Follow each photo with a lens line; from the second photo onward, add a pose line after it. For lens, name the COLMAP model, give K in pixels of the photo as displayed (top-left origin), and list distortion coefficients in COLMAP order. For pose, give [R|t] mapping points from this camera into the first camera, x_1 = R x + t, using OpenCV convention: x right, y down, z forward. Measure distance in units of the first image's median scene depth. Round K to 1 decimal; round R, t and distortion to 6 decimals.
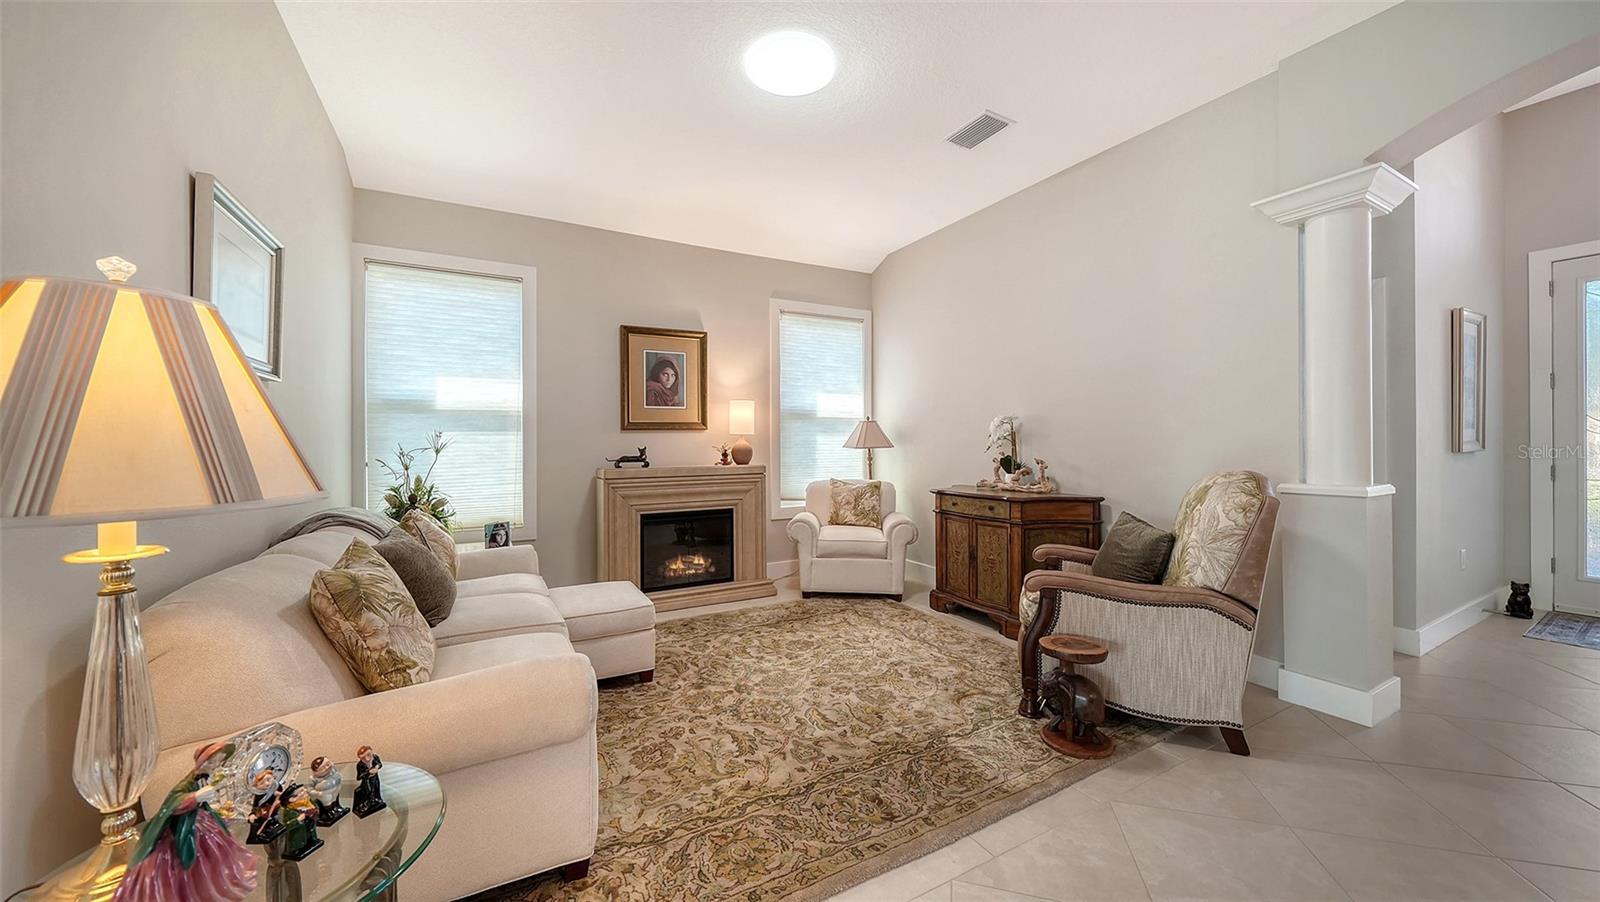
lens RADIAL K [[565.4, 0, 804.3], [0, 565.4, 445.3], [0, 0, 1]] dist [-0.001625, -0.000219]
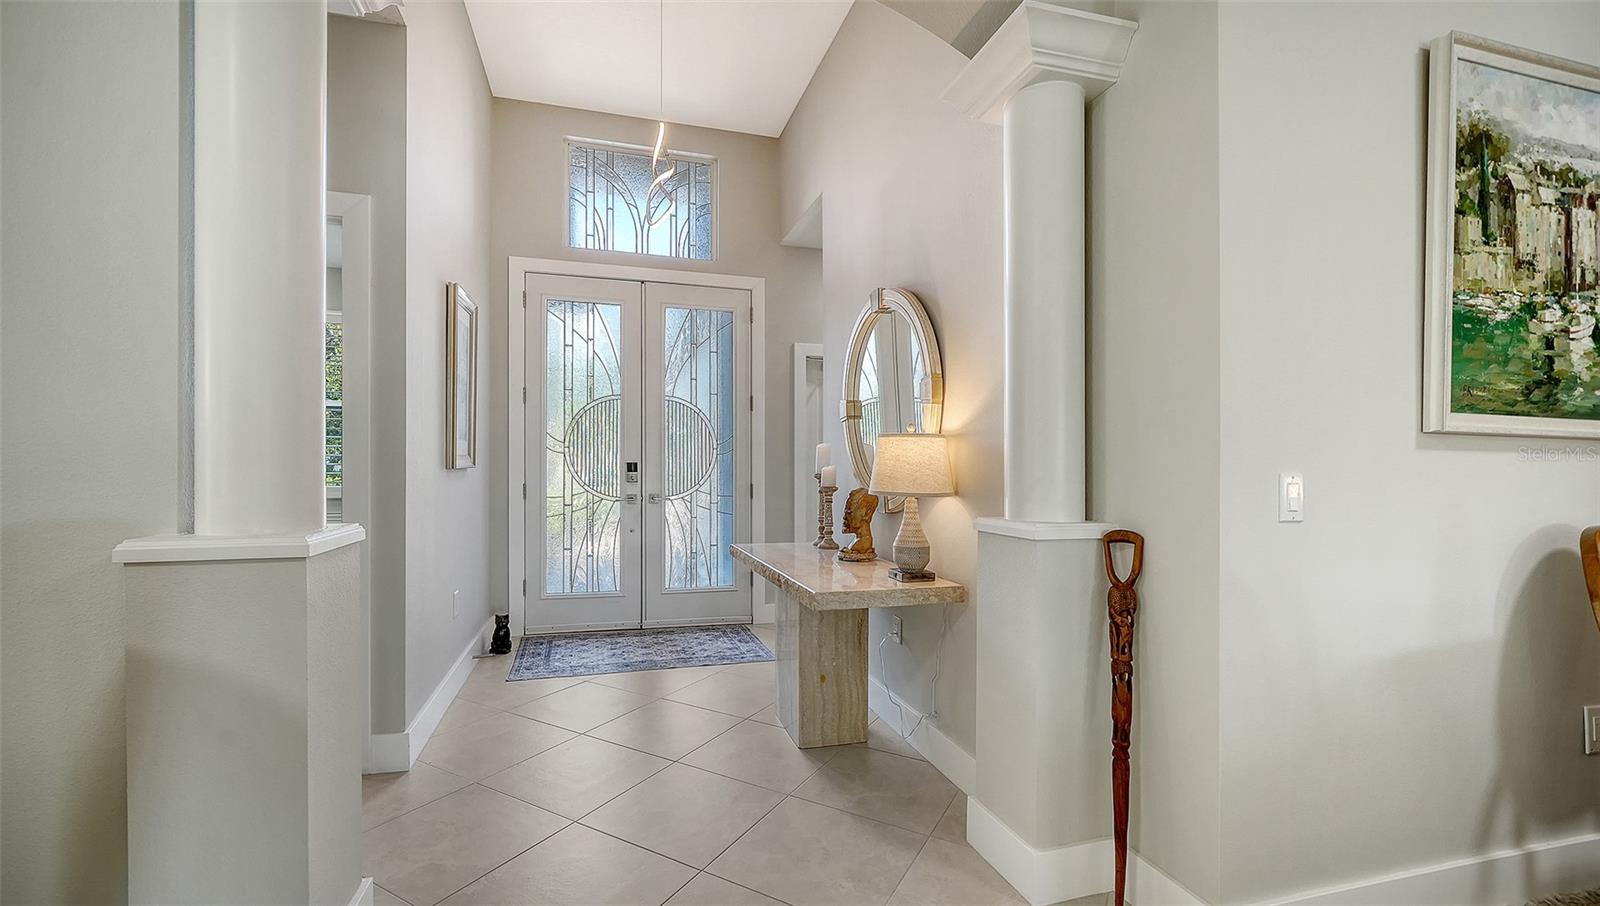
lens RADIAL K [[678.1, 0, 799.8], [0, 678.1, 466.0], [0, 0, 1]] dist [0.003024, 0.000312]
pose [[0.234910, 0.006068, 0.971998, 0.340971], [-0.003905, 0.999978, -0.005299, 0.011752], [-0.972009, -0.002551, 0.234929, 0.295195]]
